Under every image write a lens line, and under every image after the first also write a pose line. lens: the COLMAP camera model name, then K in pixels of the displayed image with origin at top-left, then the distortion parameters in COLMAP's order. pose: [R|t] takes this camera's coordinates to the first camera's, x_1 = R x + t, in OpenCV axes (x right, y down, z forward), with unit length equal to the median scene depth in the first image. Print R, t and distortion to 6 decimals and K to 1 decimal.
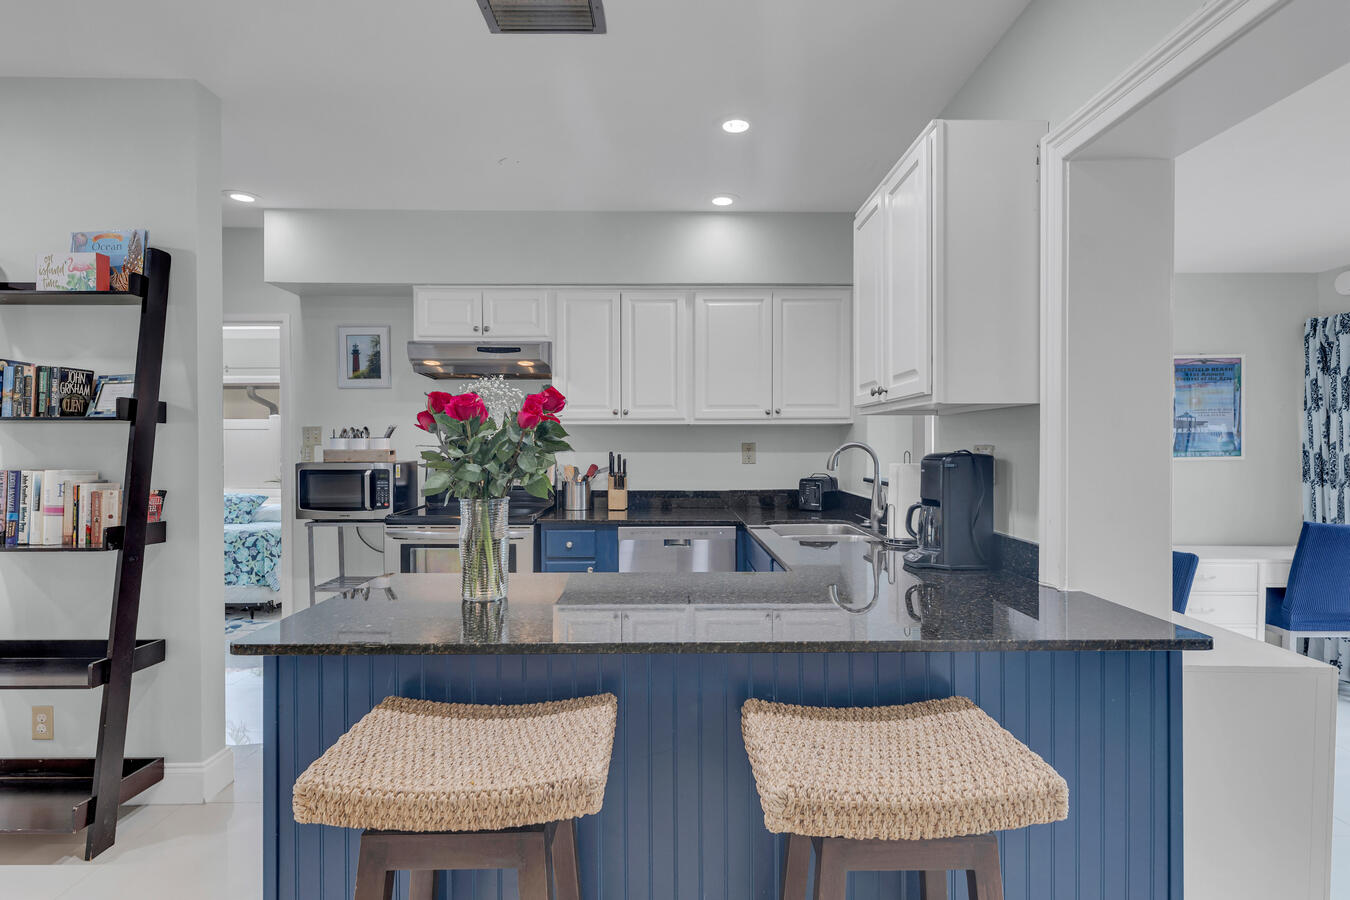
lens RADIAL K [[685.5, 0, 675.0], [0, 685.5, 450.0], [0, 0, 1]] dist [0.000375, 0.000760]
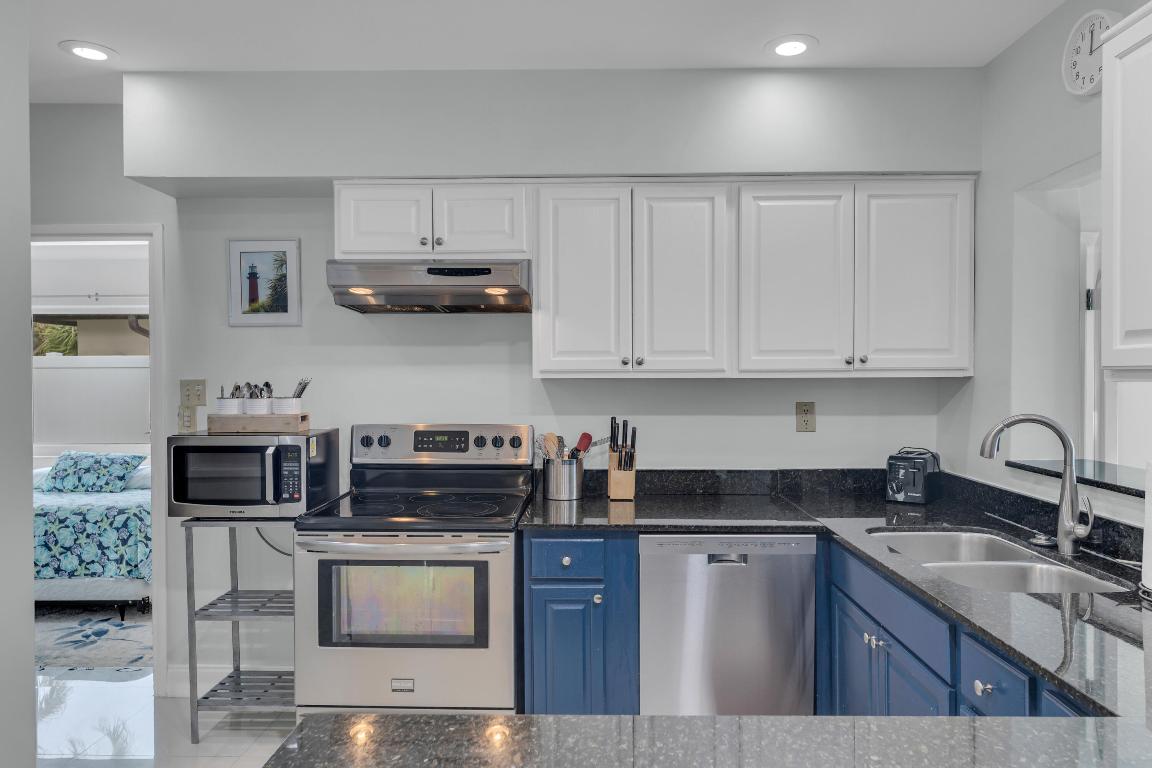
lens RADIAL K [[755.2, 0, 580.7], [0, 755.2, 381.3], [0, 0, 1]] dist [0.000258, 0.000618]
pose [[0.999563, -0.000892, -0.029553, -0.107021], [0.000930, 0.999999, 0.001274, -0.035448], [0.029551, -0.001300, 0.999562, 0.236334]]
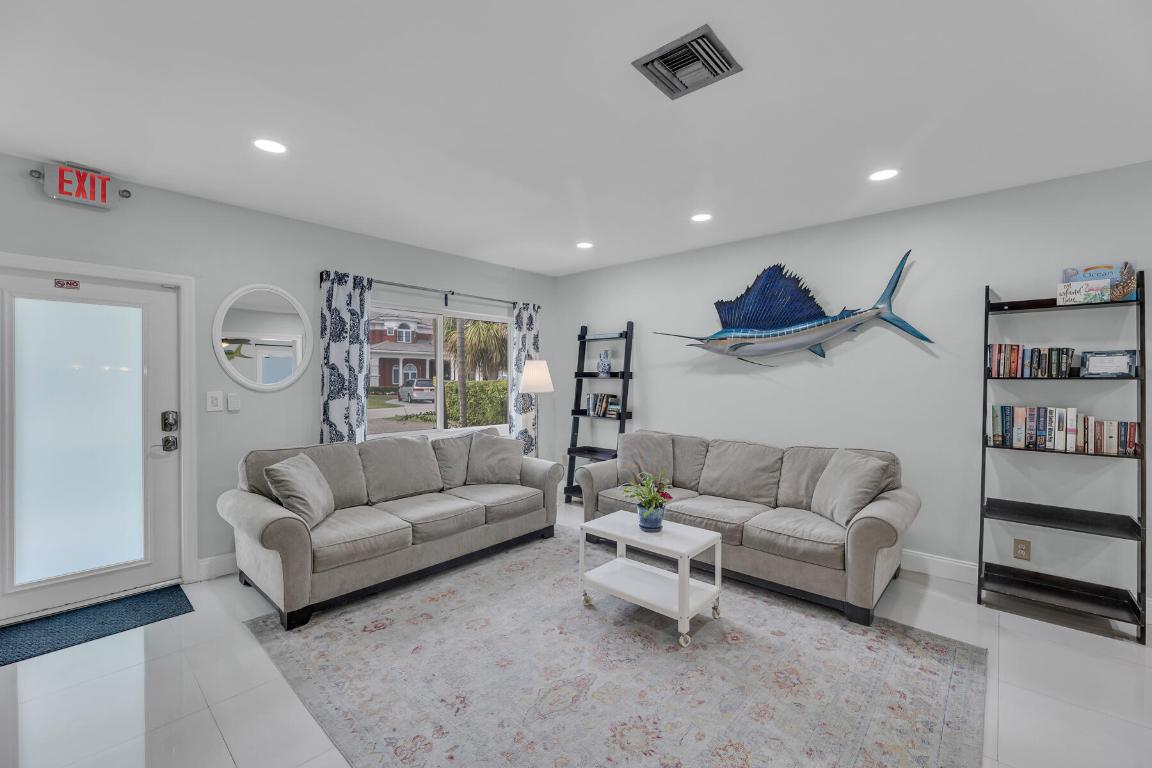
lens RADIAL K [[470.3, 0, 577.1], [0, 470.3, 382.9], [0, 0, 1]] dist [-0.001149, 0.000029]
pose [[0.738913, 0.008076, -0.673752, -0.601270], [-0.007951, 0.999963, 0.003265, -0.016206], [0.673754, 0.002944, 0.738950, -0.417580]]
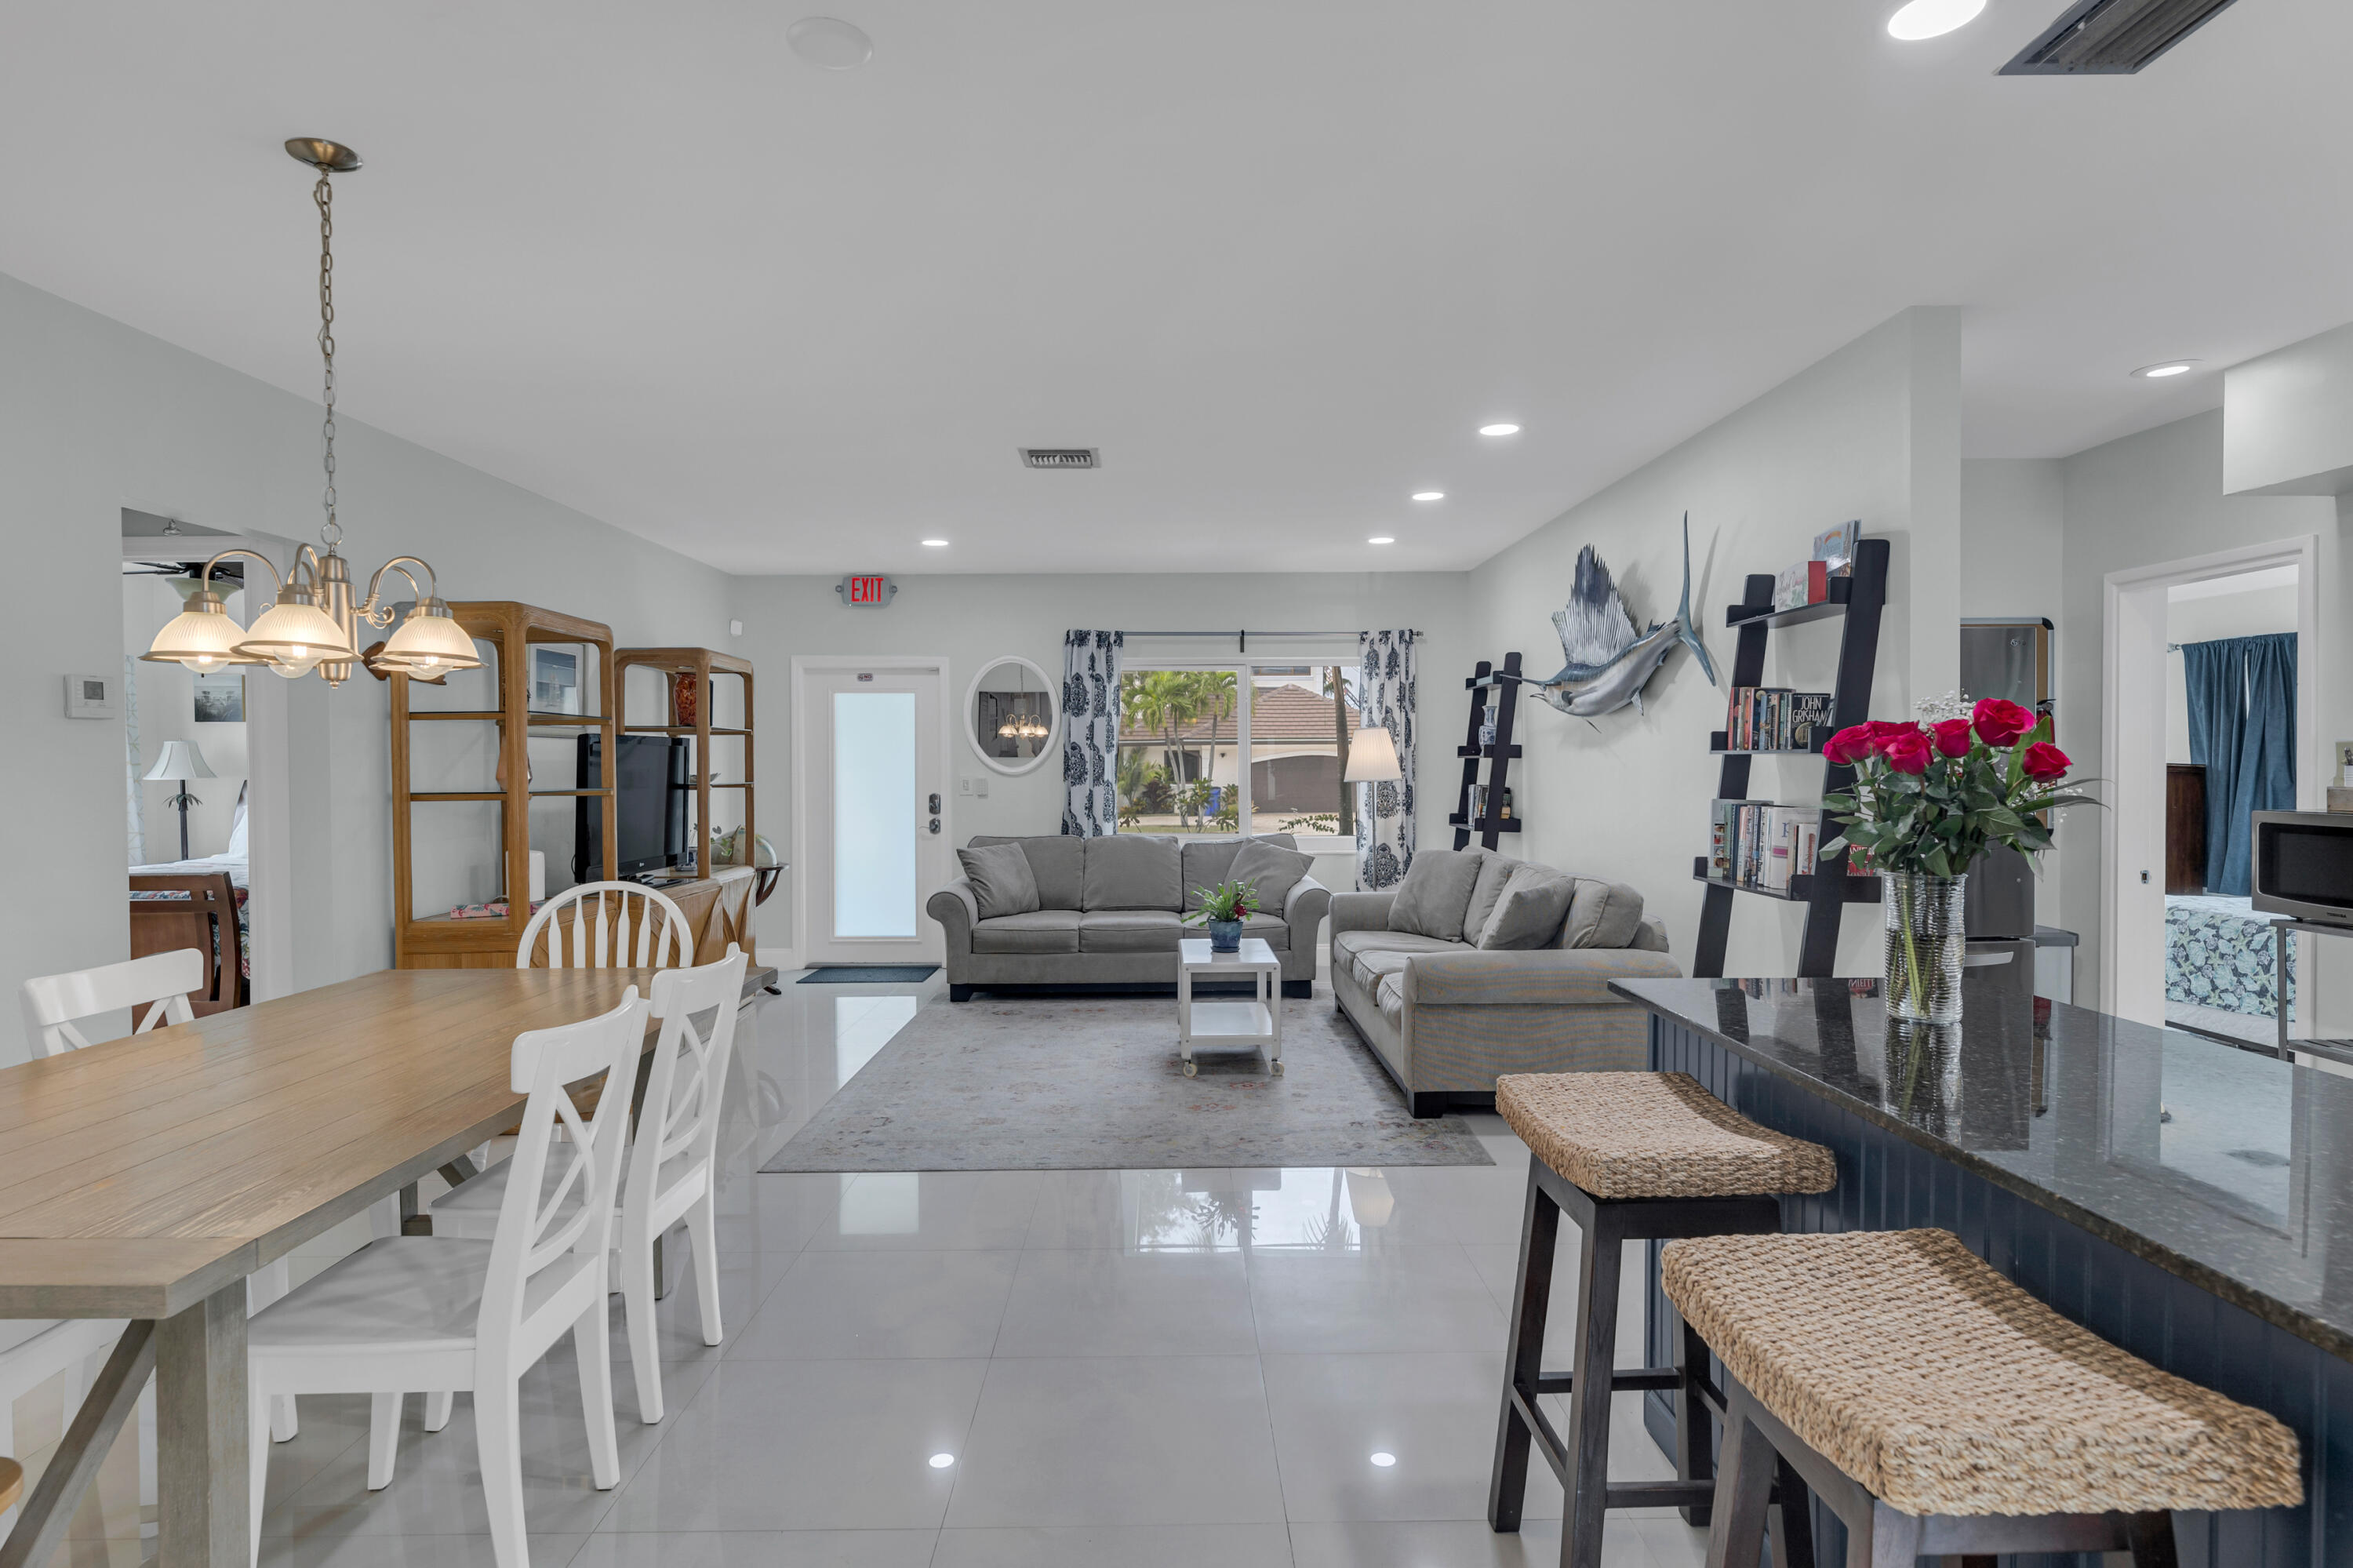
lens RADIAL K [[1204.1, 0, 1178.9], [0, 1204.1, 778.3], [0, 0, 1]] dist [-0.000555, 0.000627]
pose [[0.008285, 0.014420, -0.999862, 0.404613], [-0.003873, 0.999889, 0.014389, -0.017399], [0.999958, 0.003754, 0.008340, 0.107230]]
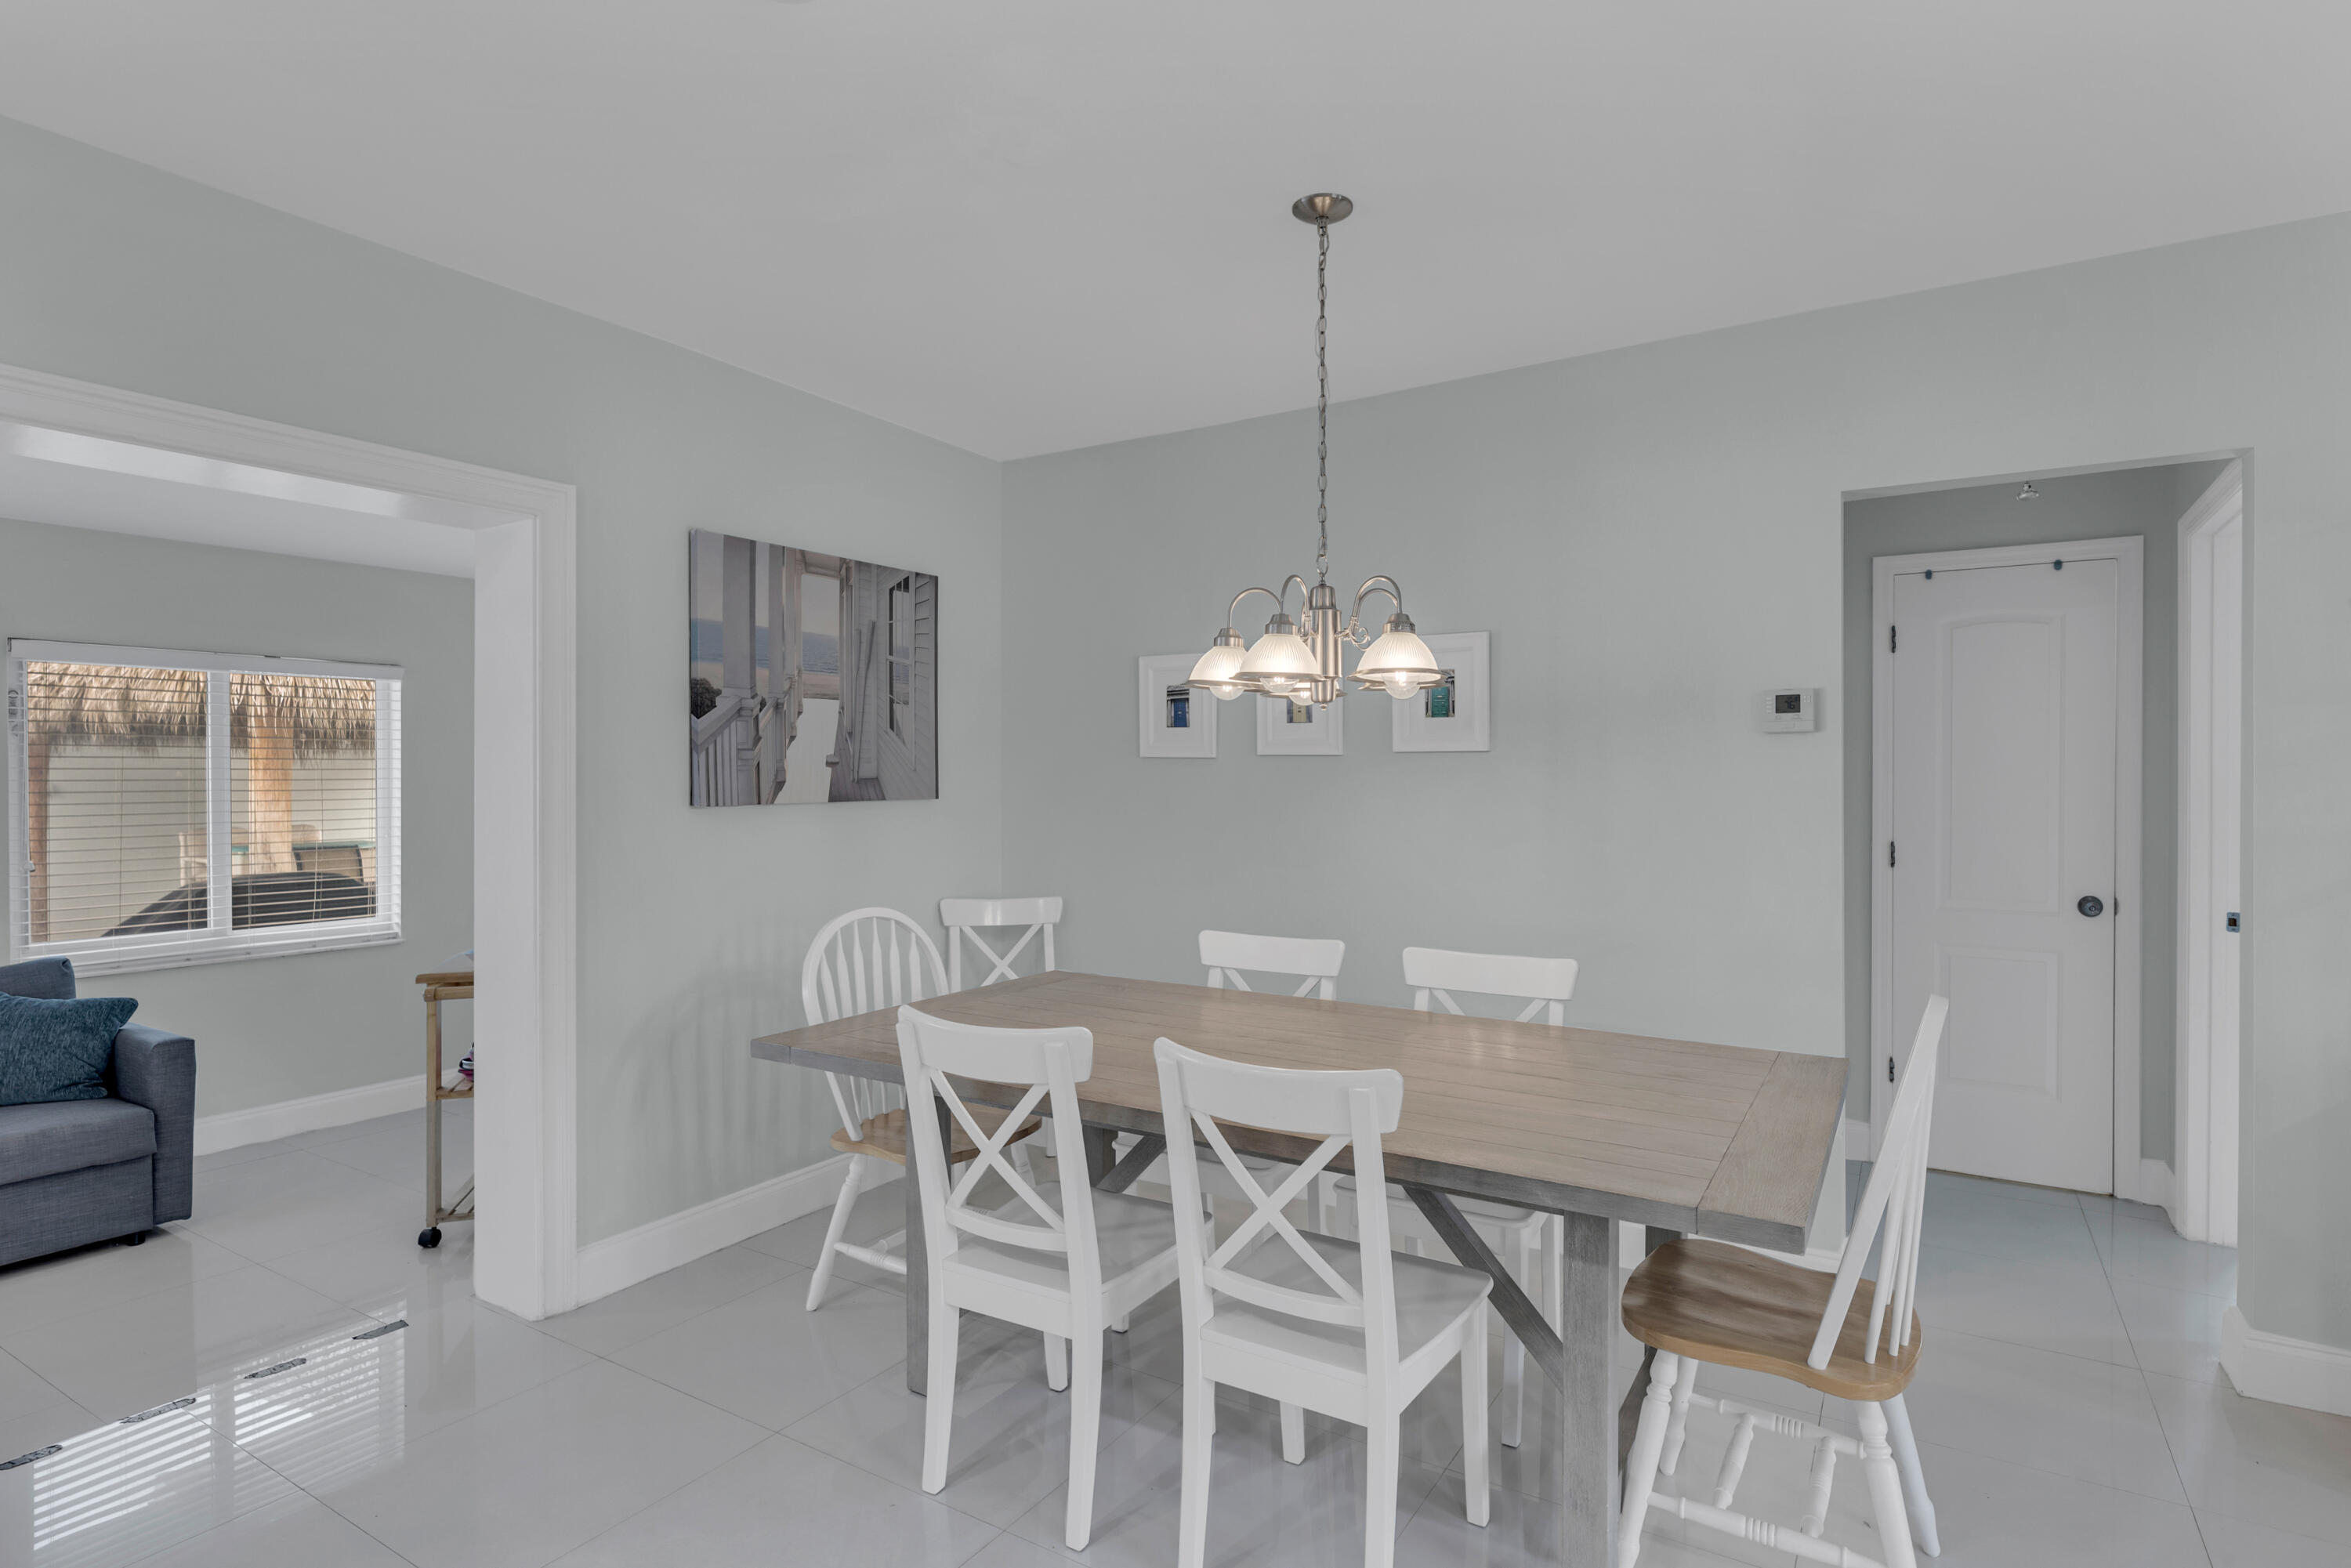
lens RADIAL K [[1203.0, 0, 1177.9], [0, 1203.0, 778.3], [0, 0, 1]] dist [-0.000555, 0.000627]
pose [[-0.845808, 0.001475, 0.533485, -0.491703], [0.006815, 0.999944, 0.008040, -0.021990], [-0.533443, 0.010435, -0.845772, 0.272272]]
